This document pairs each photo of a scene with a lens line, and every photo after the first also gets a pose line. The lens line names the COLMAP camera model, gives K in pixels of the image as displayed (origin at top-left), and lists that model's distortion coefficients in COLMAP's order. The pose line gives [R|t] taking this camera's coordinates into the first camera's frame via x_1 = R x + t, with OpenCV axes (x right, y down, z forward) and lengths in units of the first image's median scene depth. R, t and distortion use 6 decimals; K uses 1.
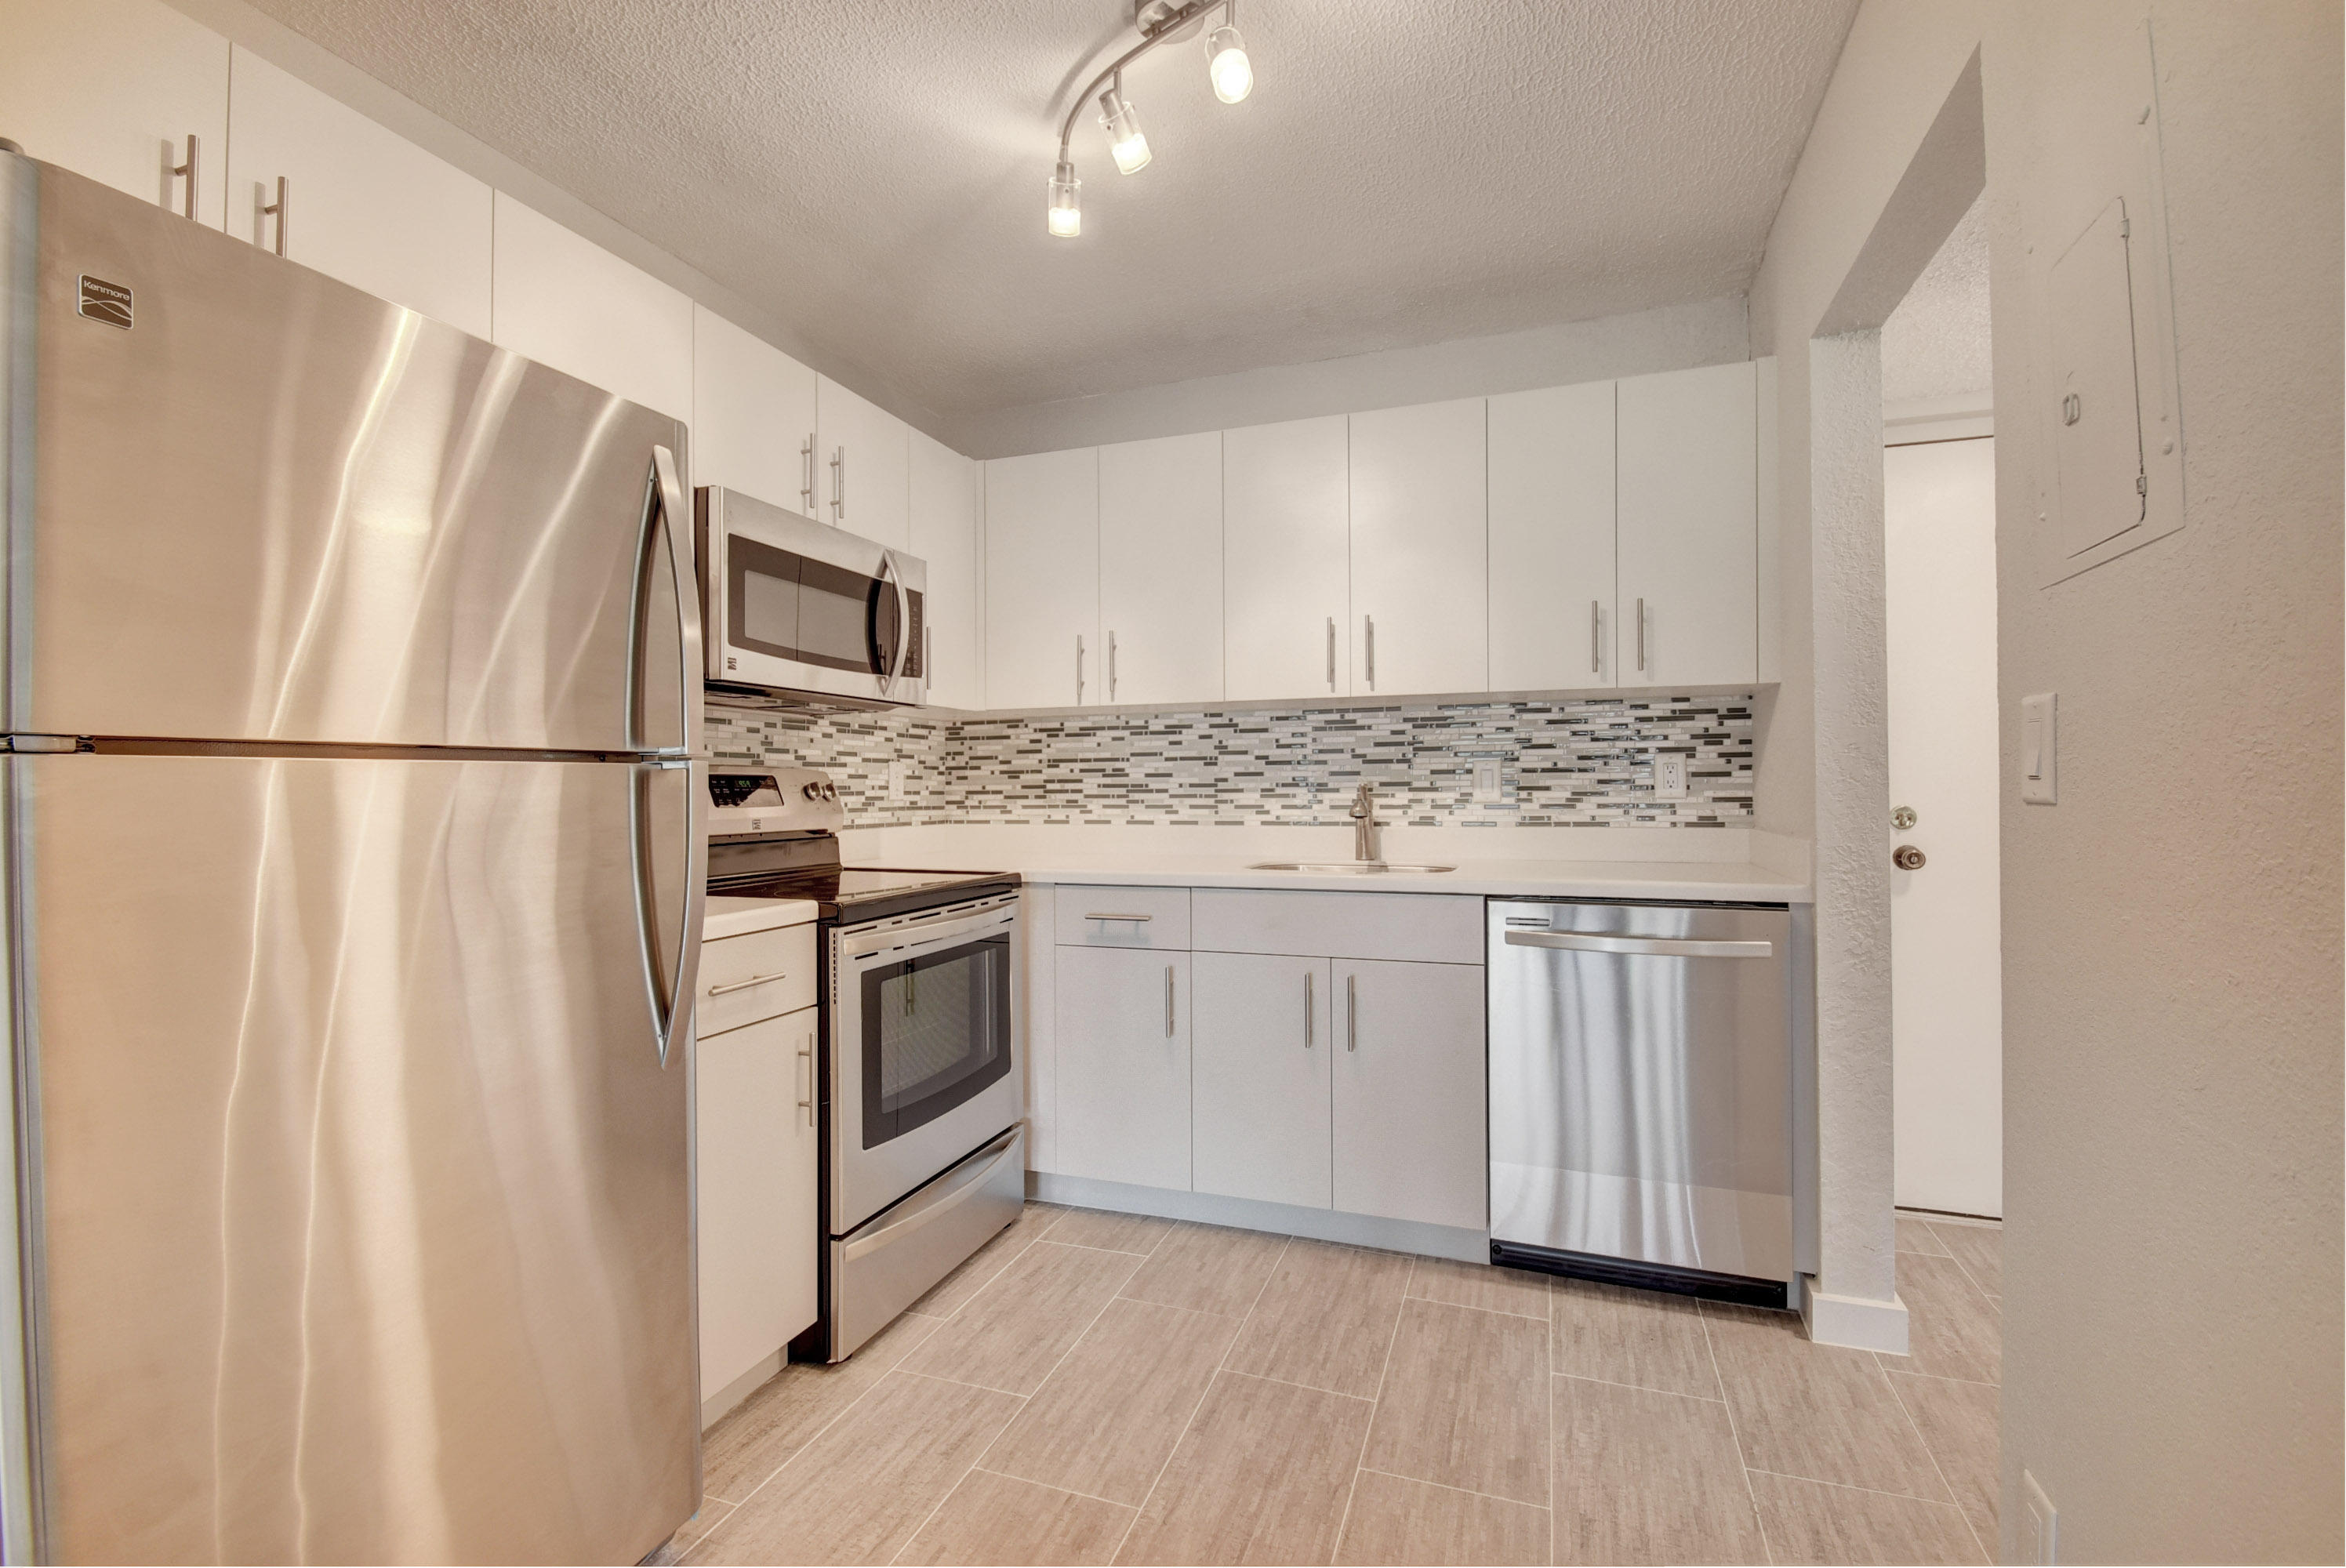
lens RADIAL K [[1026.1, 0, 1163.5], [0, 1026.1, 782.6], [0, 0, 1]] dist [-0.001681, -0.010126]
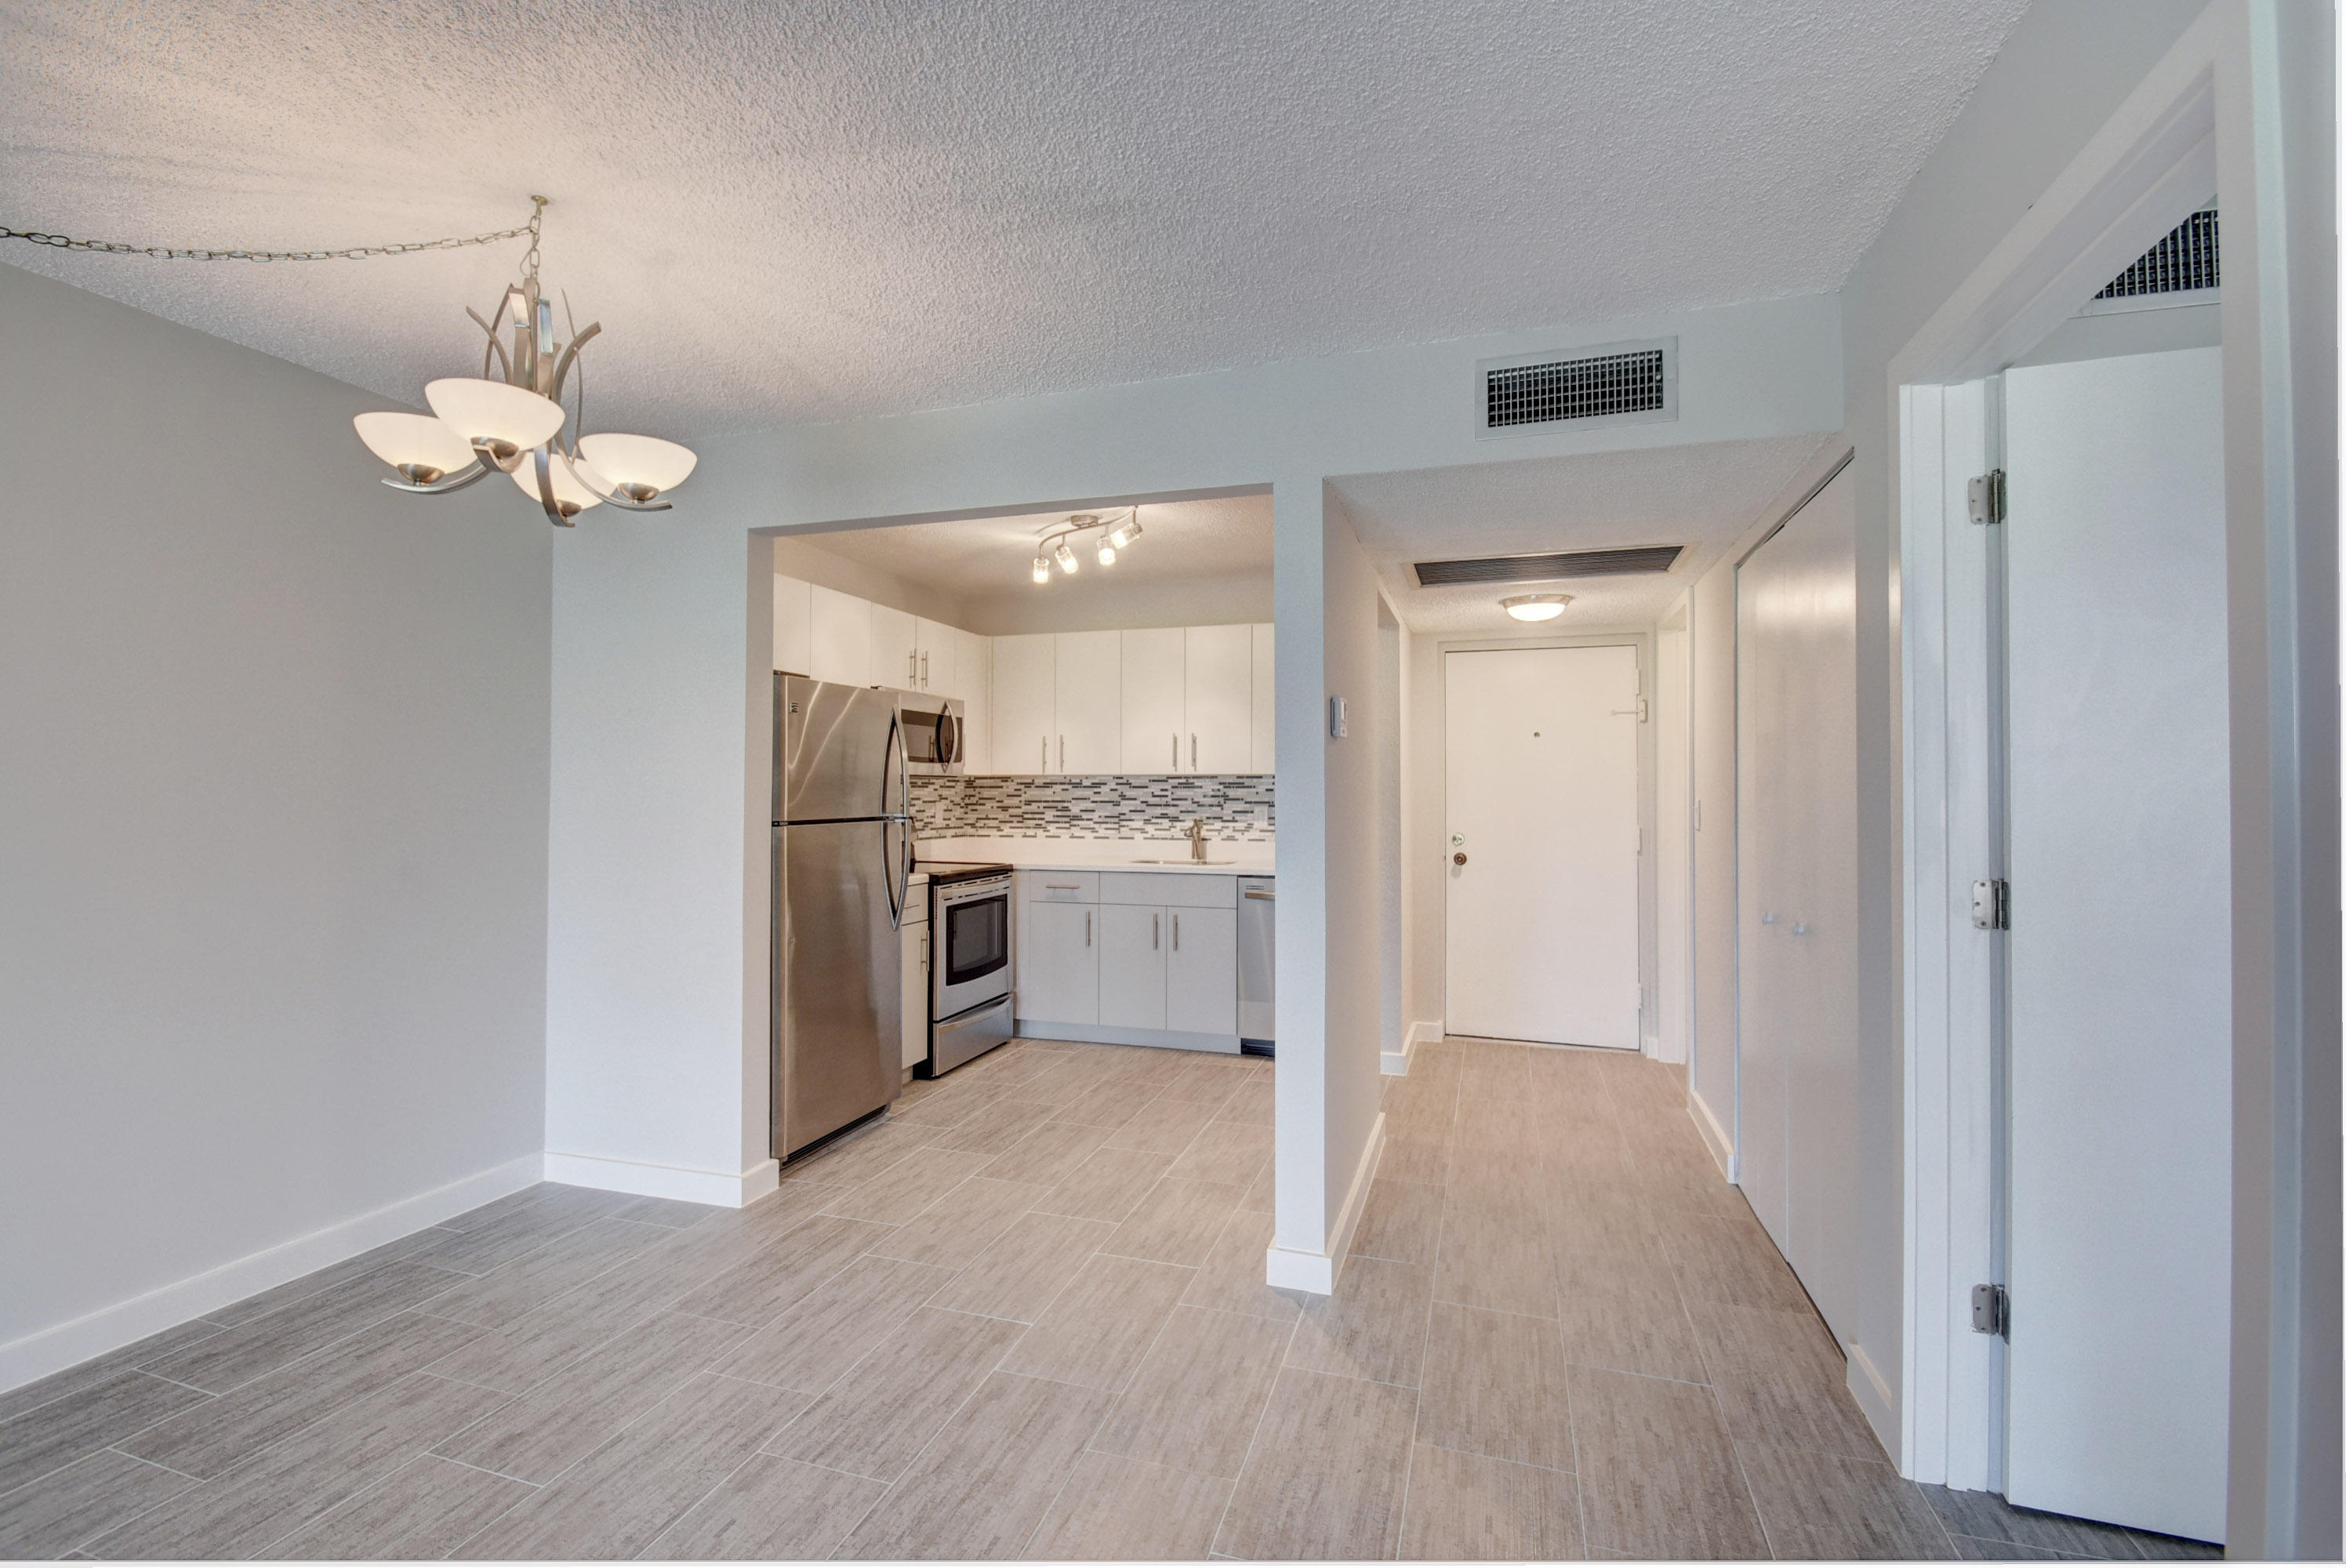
lens RADIAL K [[1026.1, 0, 1167.1], [0, 1026.1, 776.6], [0, 0, 1]] dist [-0.001681, -0.010126]
pose [[0.998895, 0.009903, 0.045932, 0.060540], [-0.009467, 0.999908, -0.009704, -0.060451], [-0.046024, 0.009259, 0.998897, -0.940700]]
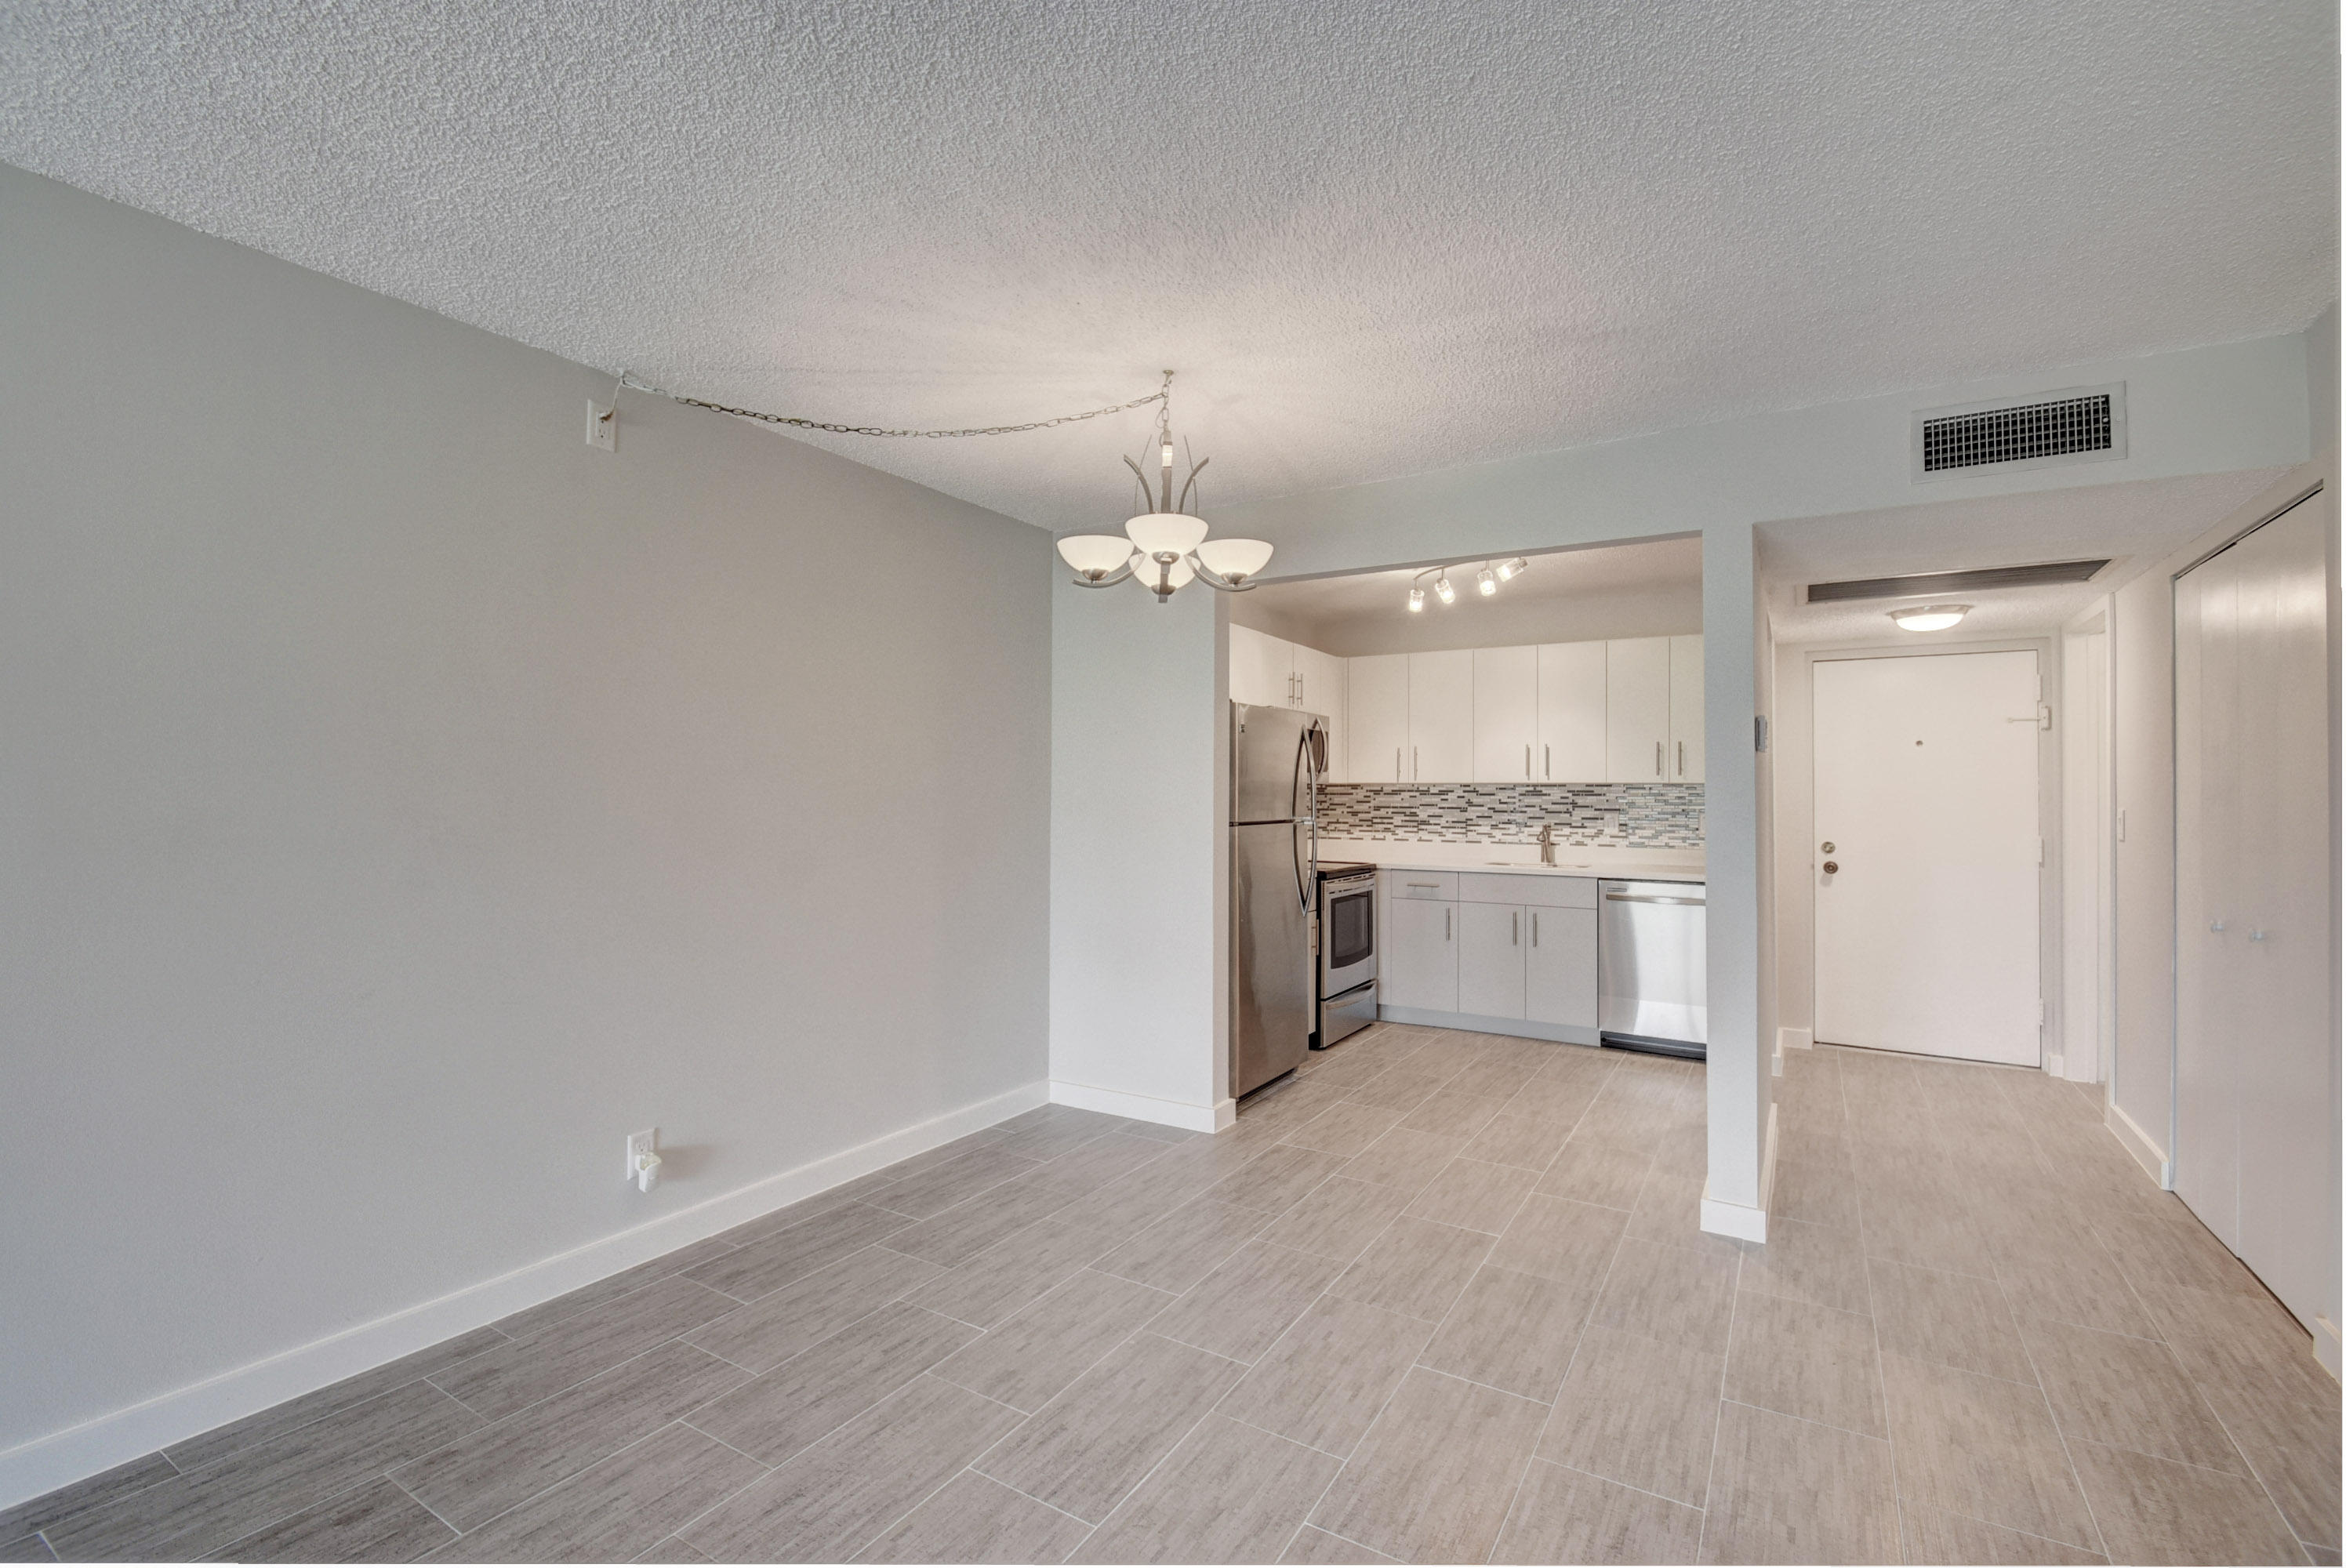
lens RADIAL K [[1026.1, 0, 1157.5], [0, 1026.1, 780.3], [0, 0, 1]] dist [-0.001681, -0.010126]
pose [[0.979521, 0.010240, -0.201083, -0.153678], [-0.012256, 0.999886, -0.008785, -0.061369], [0.200970, 0.011070, 0.979535, -1.184184]]
